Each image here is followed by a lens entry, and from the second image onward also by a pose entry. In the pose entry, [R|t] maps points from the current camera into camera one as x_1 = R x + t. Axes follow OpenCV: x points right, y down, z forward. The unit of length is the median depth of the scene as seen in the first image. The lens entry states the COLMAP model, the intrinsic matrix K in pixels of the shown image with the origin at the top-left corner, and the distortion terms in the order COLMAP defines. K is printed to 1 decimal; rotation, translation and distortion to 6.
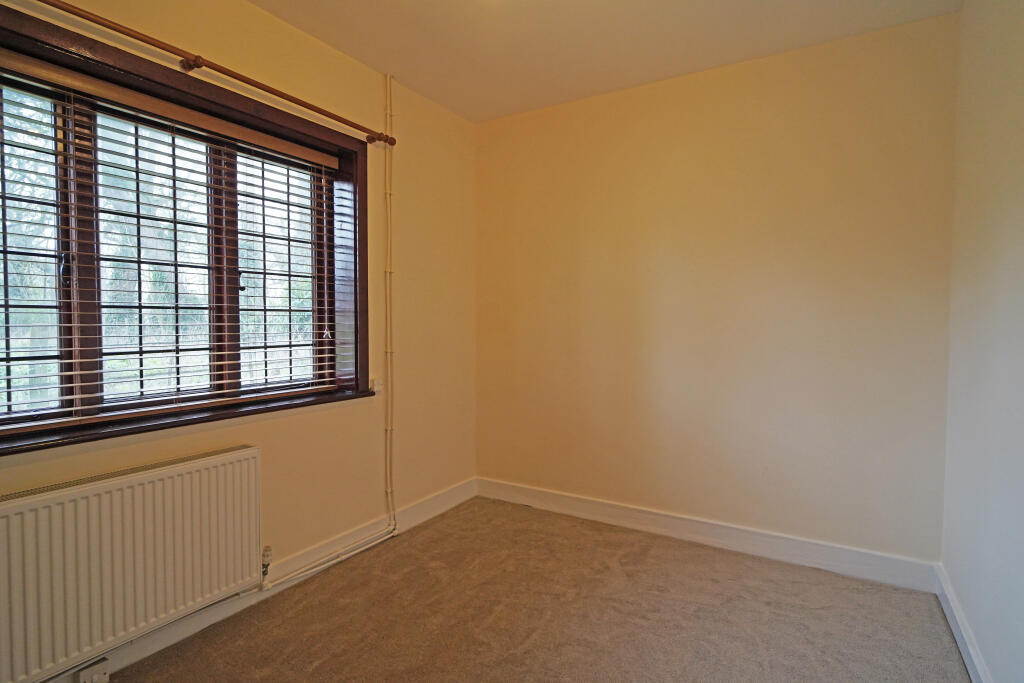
lens RADIAL K [[536.7, 0, 533.4], [0, 536.7, 337.5], [0, 0, 1]] dist [0.020886, -0.002248]
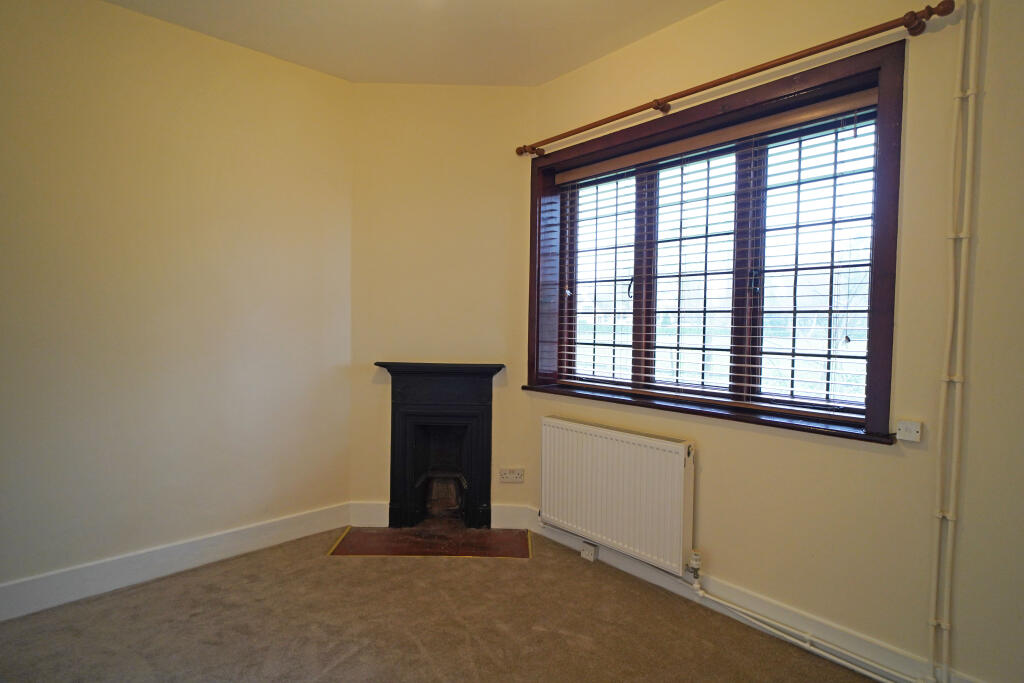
lens RADIAL K [[536.7, 0, 504.3], [0, 536.7, 337.8], [0, 0, 1]] dist [0.020886, -0.002248]
pose [[-0.323849, 0.026755, -0.945730, 0.526669], [-0.040900, 0.998270, 0.042247, -0.029361], [0.945224, 0.052362, -0.322194, 0.927550]]
